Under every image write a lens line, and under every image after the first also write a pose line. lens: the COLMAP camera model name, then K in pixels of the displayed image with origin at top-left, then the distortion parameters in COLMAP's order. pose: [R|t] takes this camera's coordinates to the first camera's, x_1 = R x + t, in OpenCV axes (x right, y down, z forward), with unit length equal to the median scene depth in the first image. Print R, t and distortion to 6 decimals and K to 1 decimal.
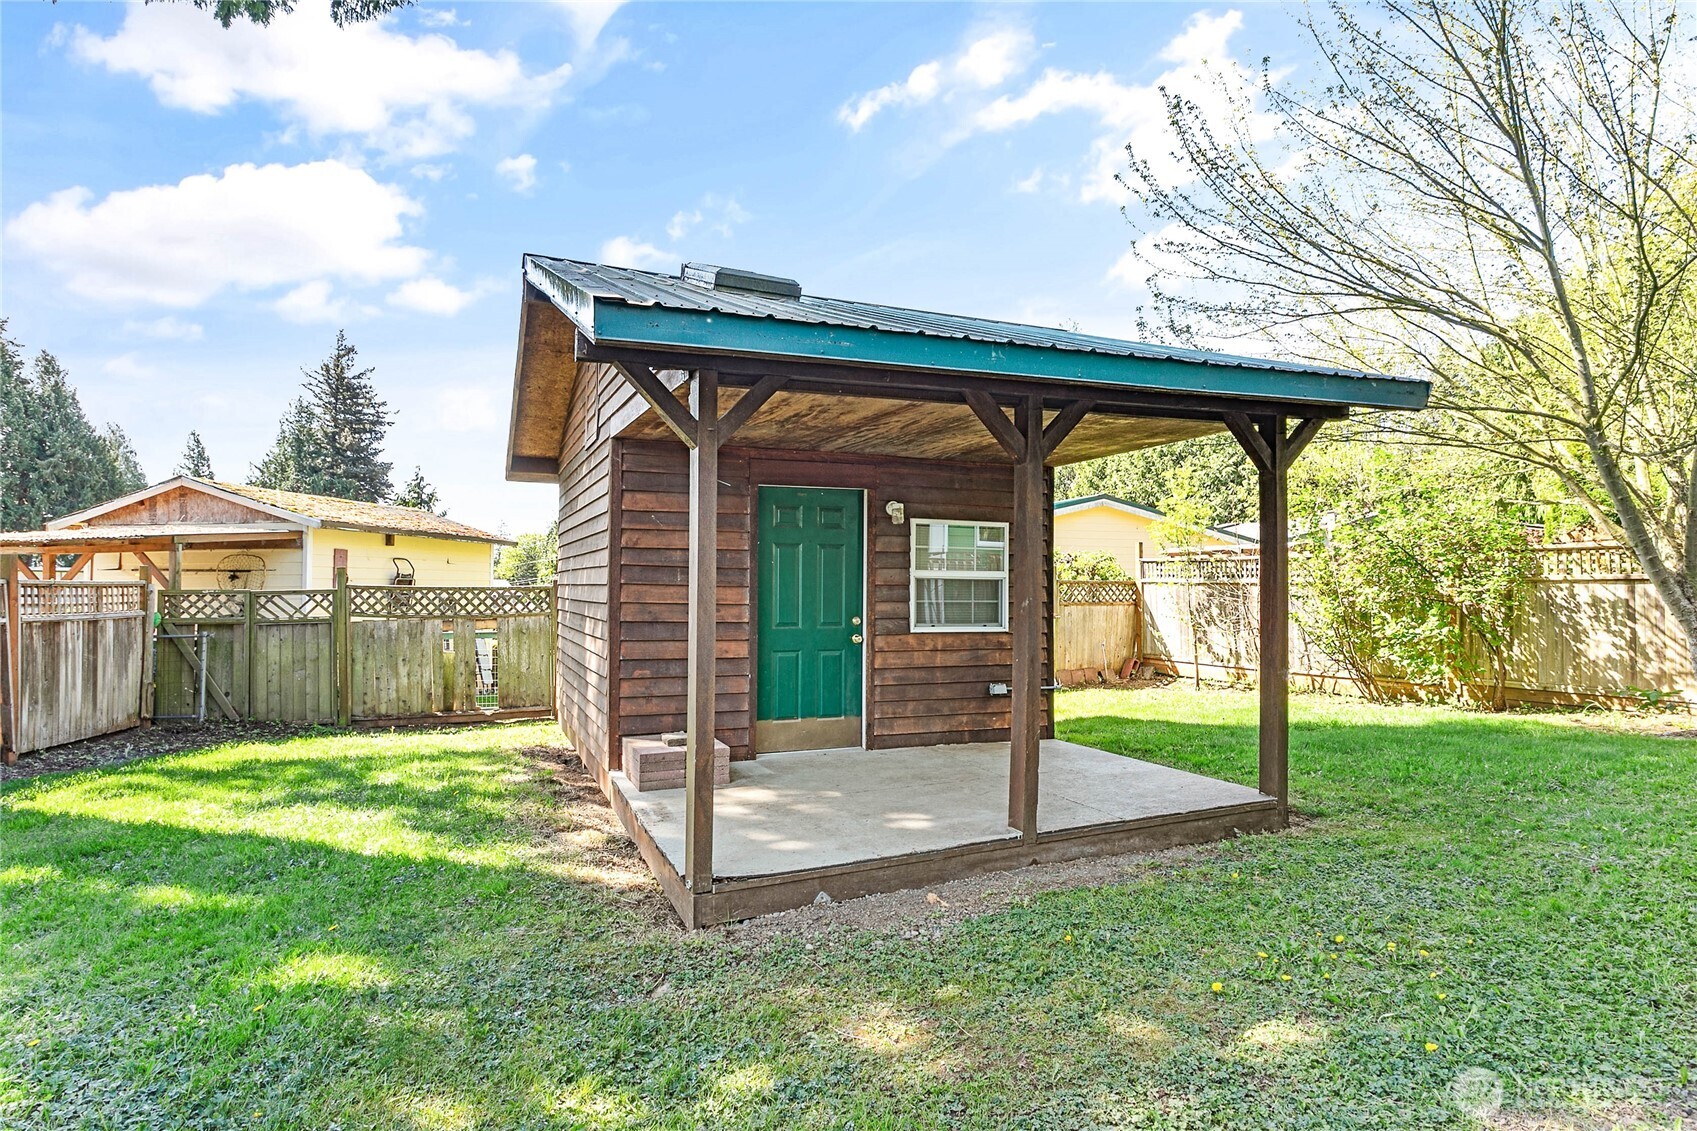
lens RADIAL K [[914.9, 0, 847.1], [0, 914.9, 565.2], [0, 0, 1]] dist [0.011543, 0.001002]
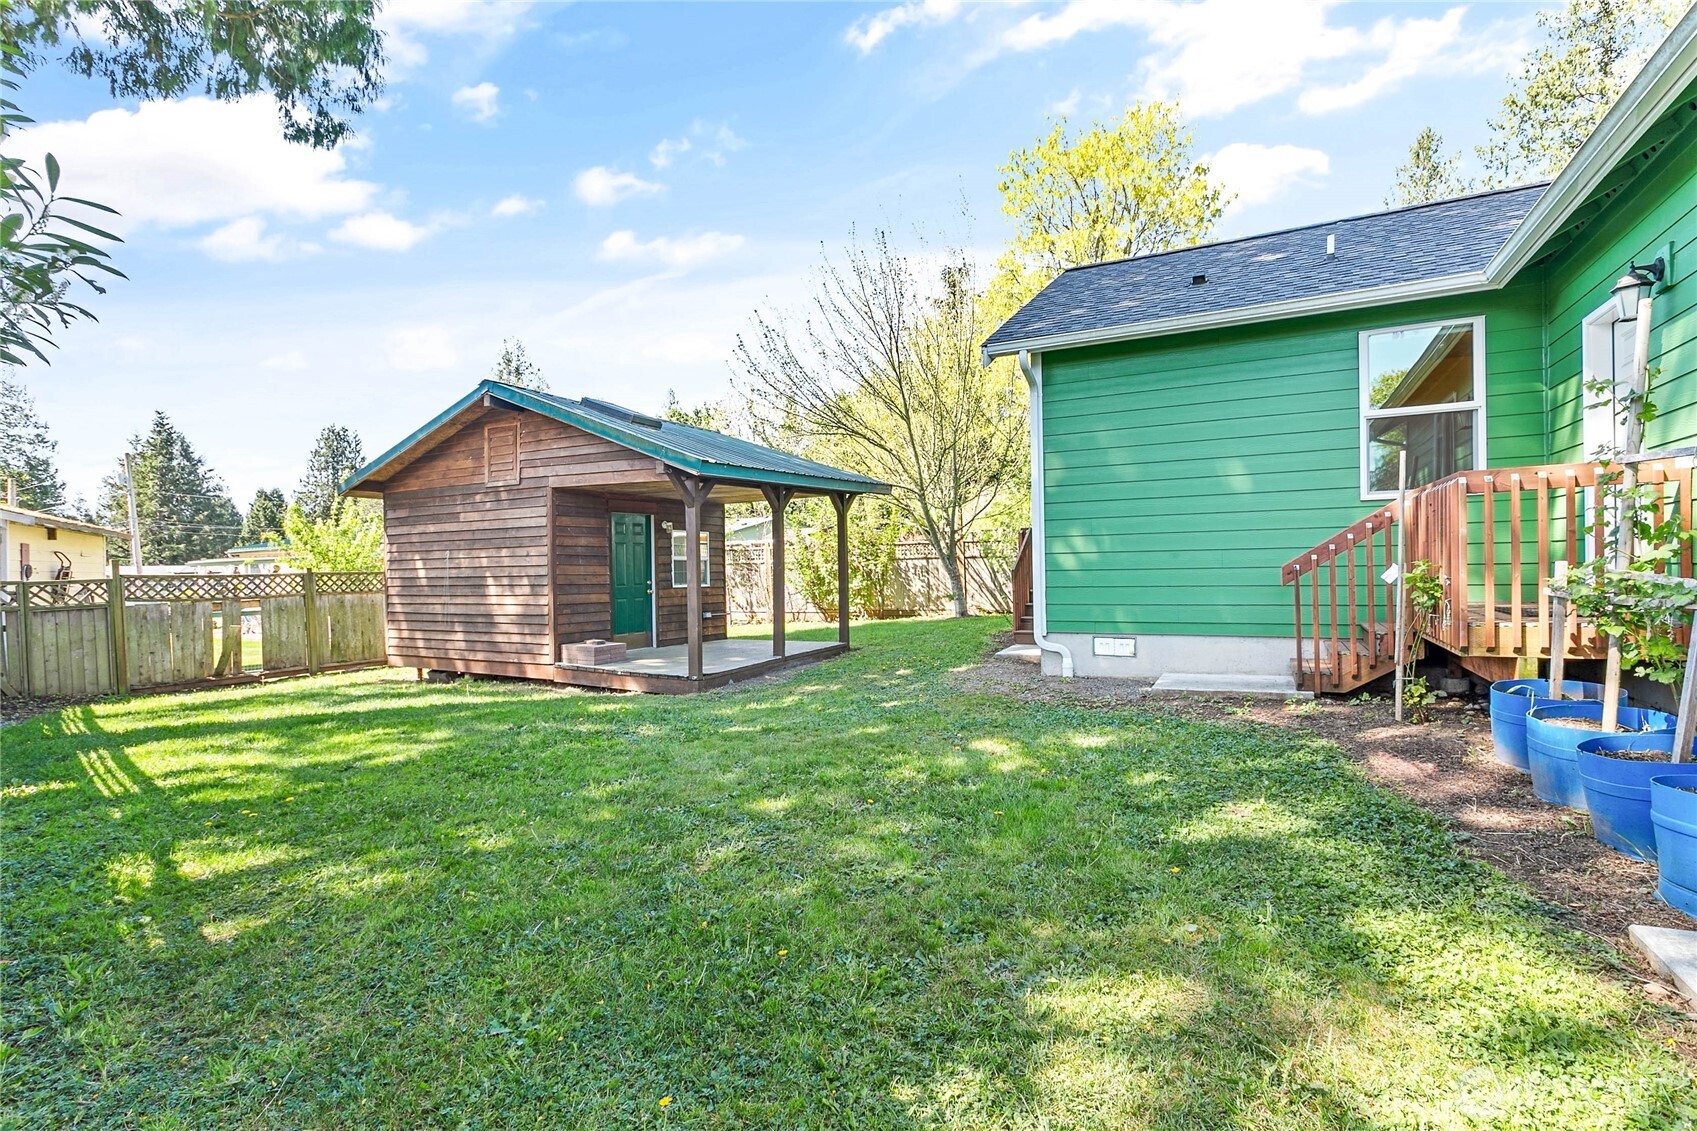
lens RADIAL K [[803.2, 0, 849.3], [0, 803.2, 569.2], [0, 0, 1]] dist [-0.000128, 0.001383]
pose [[0.788863, -0.020297, 0.614233, -0.520940], [0.008469, 0.999719, 0.022158, -0.000821], [-0.614510, -0.012277, 0.788813, -0.448903]]
